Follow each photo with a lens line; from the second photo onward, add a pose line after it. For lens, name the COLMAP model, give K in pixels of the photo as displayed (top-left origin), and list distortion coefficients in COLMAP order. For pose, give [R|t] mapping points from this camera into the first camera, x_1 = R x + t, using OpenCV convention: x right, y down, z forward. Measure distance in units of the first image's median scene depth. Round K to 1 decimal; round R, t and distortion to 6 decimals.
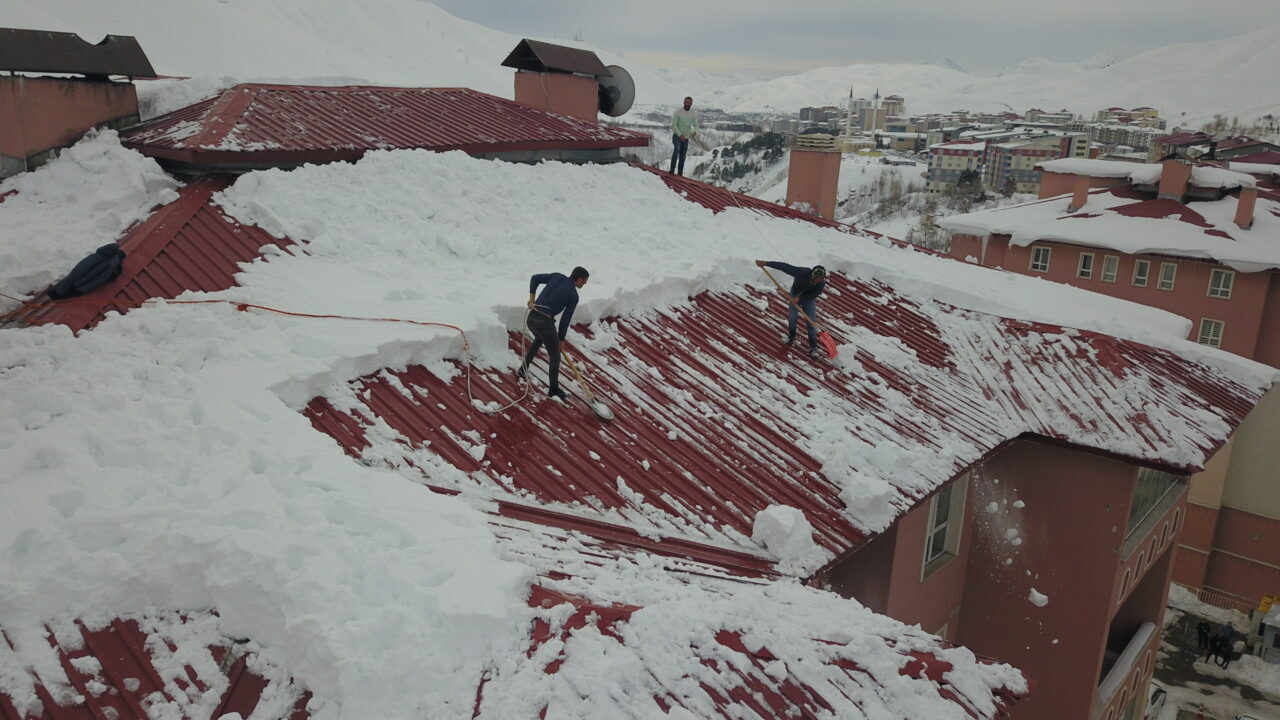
lens RADIAL K [[976.8, 0, 632.9], [0, 976.8, 363.2], [0, 0, 1]] dist [0.010848, -0.003021]
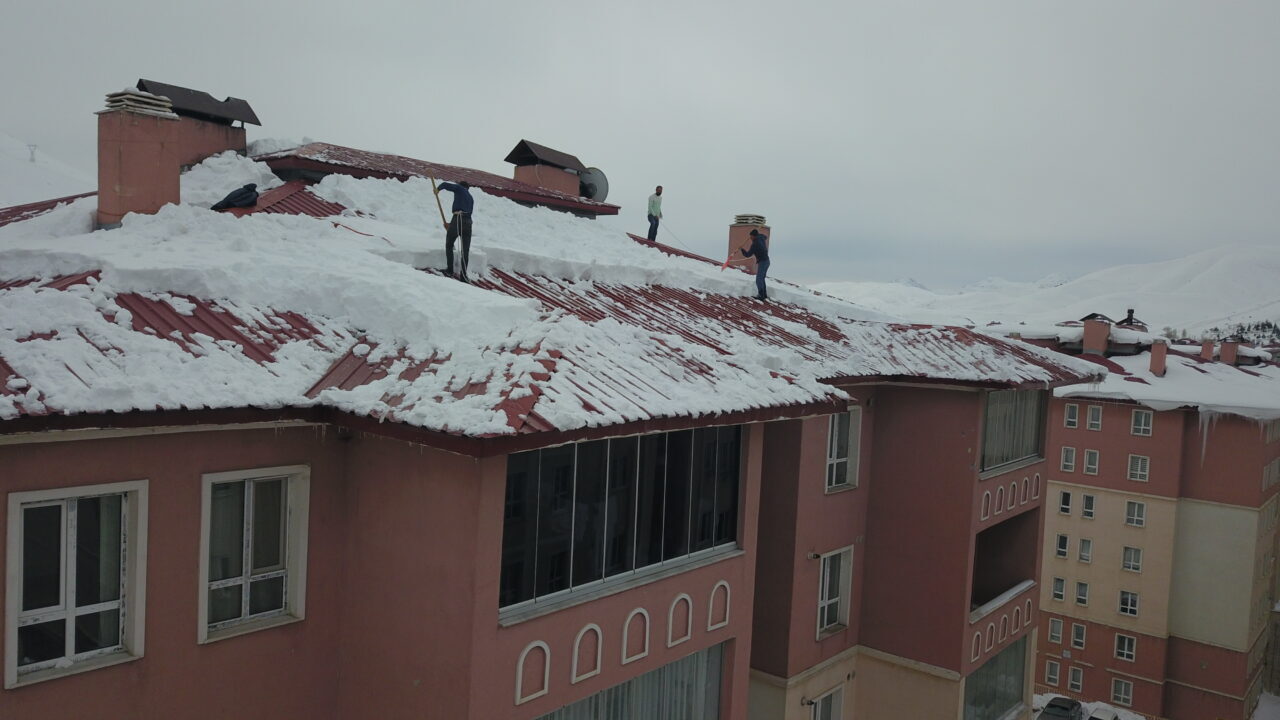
lens RADIAL K [[976.8, 0, 632.9], [0, 976.8, 363.2], [0, 0, 1]] dist [0.010848, -0.003021]
pose [[0.999734, 0.004100, 0.022714, 0.009137], [0.000796, 0.977394, -0.211425, 0.316937], [-0.023067, 0.211386, 0.977130, -0.282502]]
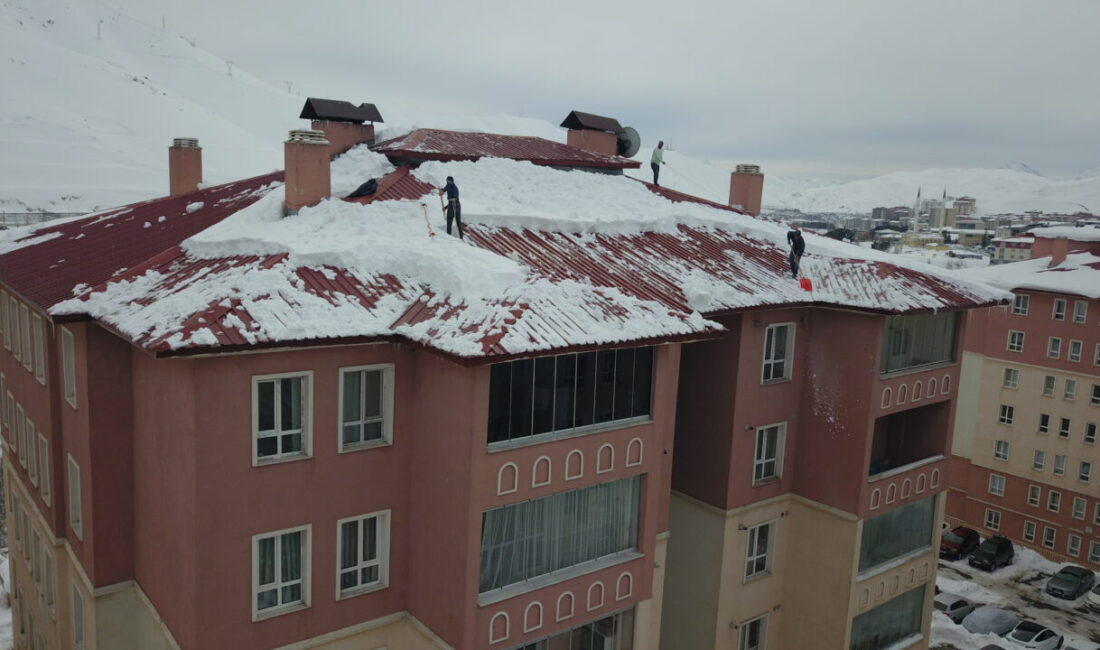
lens RADIAL K [[879.2, 0, 546.1], [0, 879.2, 328.3], [0, 0, 1]] dist [0.057174, -0.083545]
pose [[0.982182, 0.029854, -0.185544, 0.196087], [-0.051827, 0.992044, -0.114729, 0.317626], [0.180643, 0.122301, 0.975915, -0.665338]]
